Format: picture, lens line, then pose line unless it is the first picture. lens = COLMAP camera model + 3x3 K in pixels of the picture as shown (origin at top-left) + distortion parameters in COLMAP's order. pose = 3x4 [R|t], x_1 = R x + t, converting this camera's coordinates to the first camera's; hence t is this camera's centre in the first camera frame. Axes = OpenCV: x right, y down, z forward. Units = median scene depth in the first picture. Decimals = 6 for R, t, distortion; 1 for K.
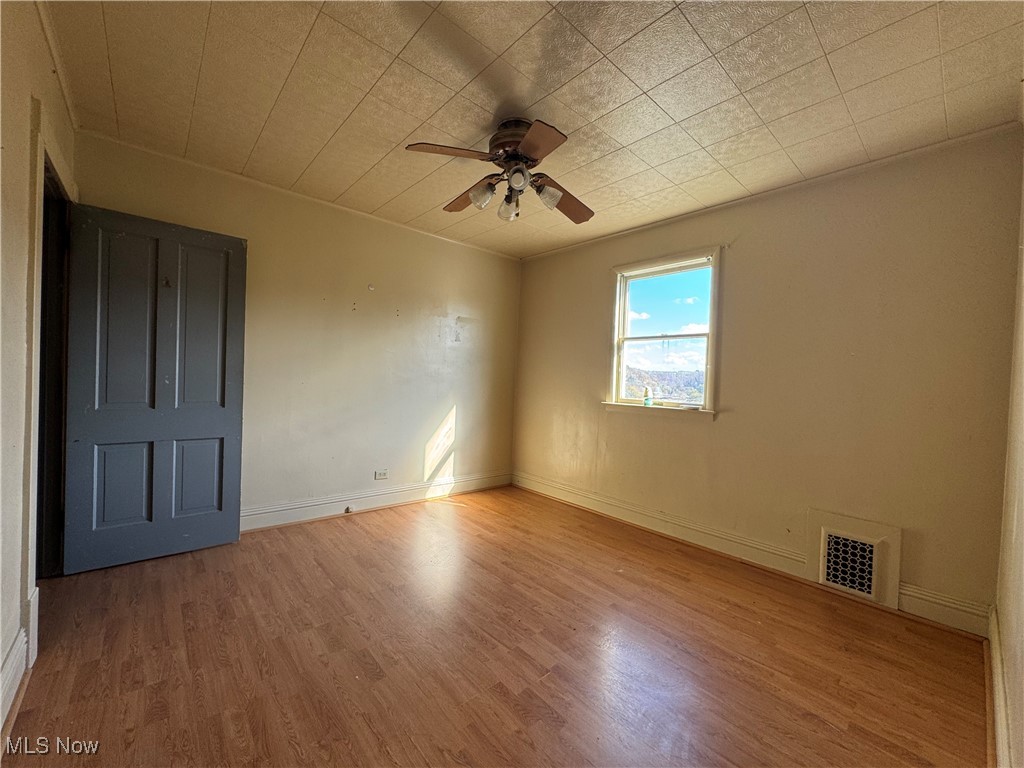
lens RADIAL K [[408.1, 0, 511.3], [0, 408.1, 383.7], [0, 0, 1]] dist [-0.003075, 0.000115]
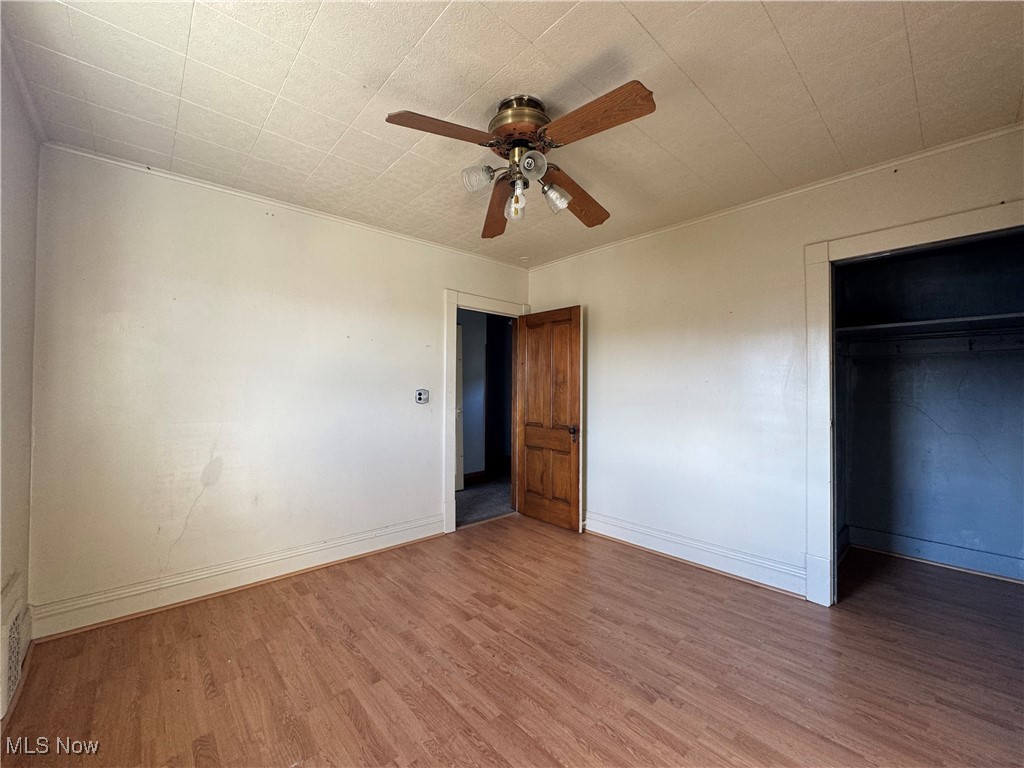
lens RADIAL K [[408.1, 0, 511.3], [0, 408.1, 383.7], [0, 0, 1]] dist [-0.003075, 0.000115]
pose [[-0.998837, -0.046376, -0.013180, 0.023210], [-0.046356, 0.998923, -0.001869, -0.066032], [0.013253, -0.001256, -0.999911, 2.130898]]
